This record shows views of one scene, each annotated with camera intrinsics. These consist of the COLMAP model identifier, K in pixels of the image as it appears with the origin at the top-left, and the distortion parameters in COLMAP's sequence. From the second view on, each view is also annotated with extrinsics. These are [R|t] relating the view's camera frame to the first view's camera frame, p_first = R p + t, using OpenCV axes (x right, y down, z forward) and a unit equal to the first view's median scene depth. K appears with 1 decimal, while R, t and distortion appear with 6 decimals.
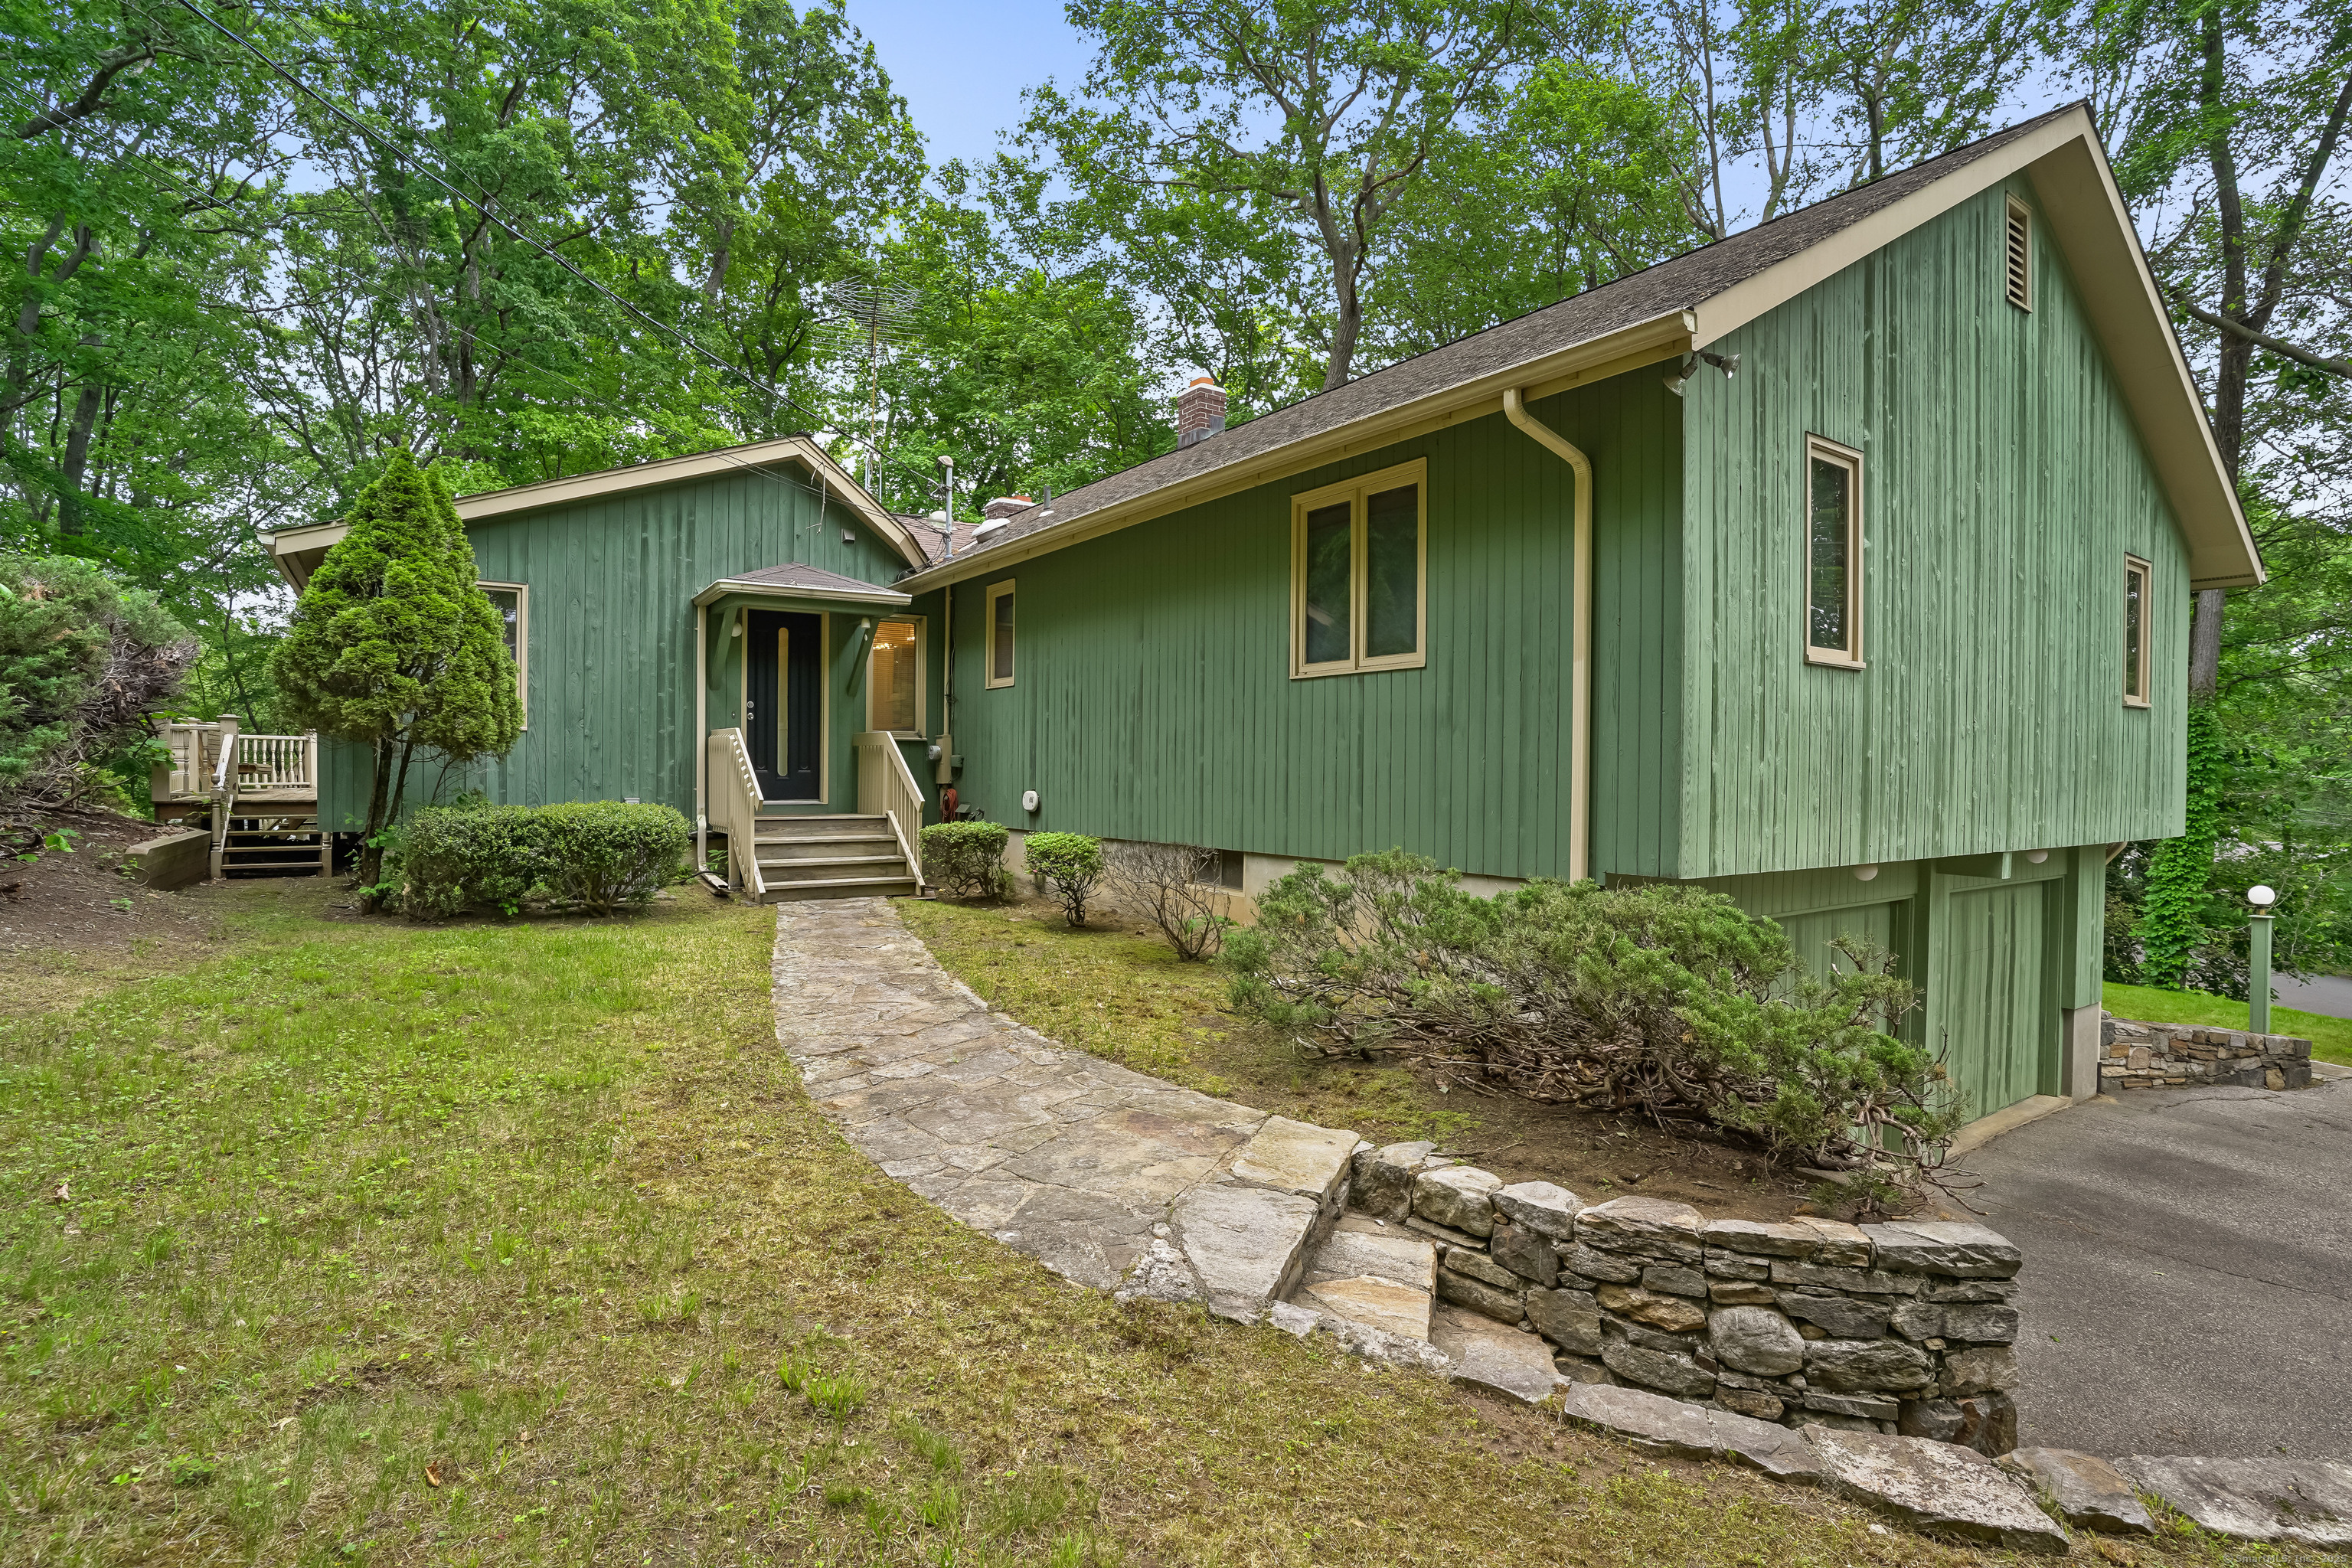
lens RADIAL K [[1158.2, 0, 1174.1], [0, 1158.2, 782.5], [0, 0, 1]] dist [-0.043138, 0.008966]
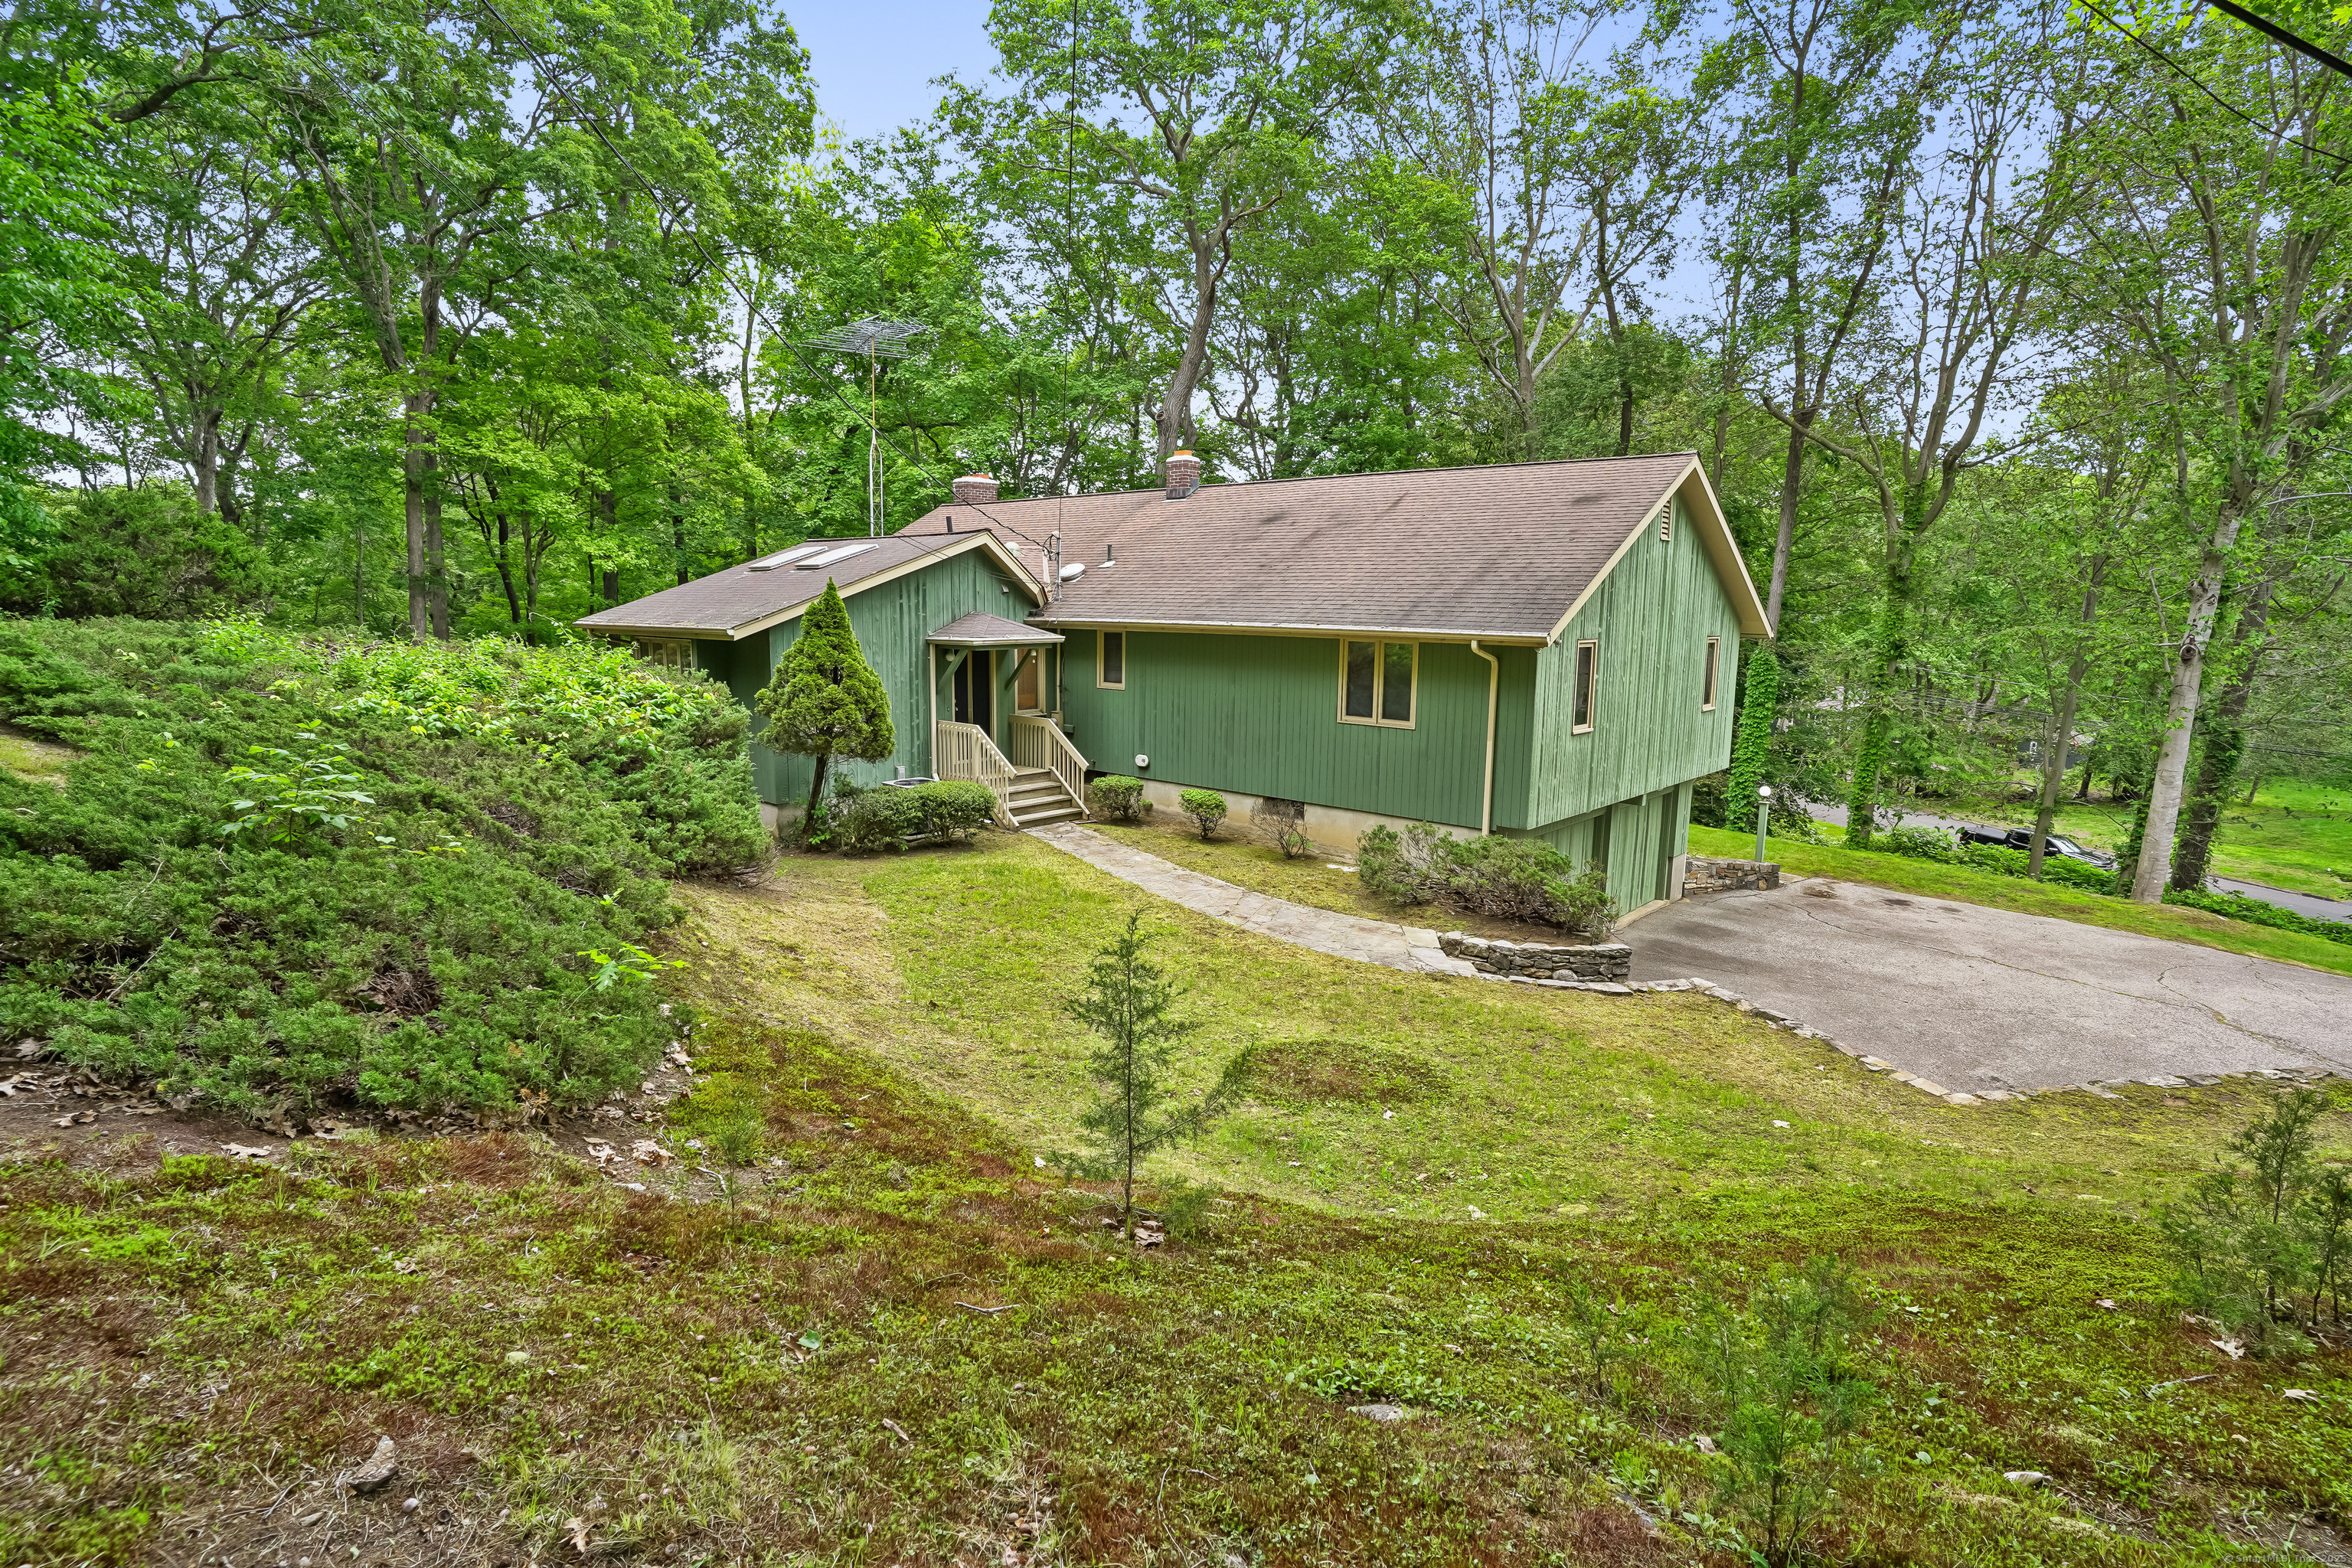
lens RADIAL K [[1158.2, 0, 1165.8], [0, 1158.2, 789.1], [0, 0, 1]] dist [-0.043138, 0.008966]
pose [[0.974900, -0.035348, 0.219818, -0.692620], [0.001519, 0.988350, 0.152192, -0.302454], [-0.222637, -0.148038, 0.963596, -0.987531]]
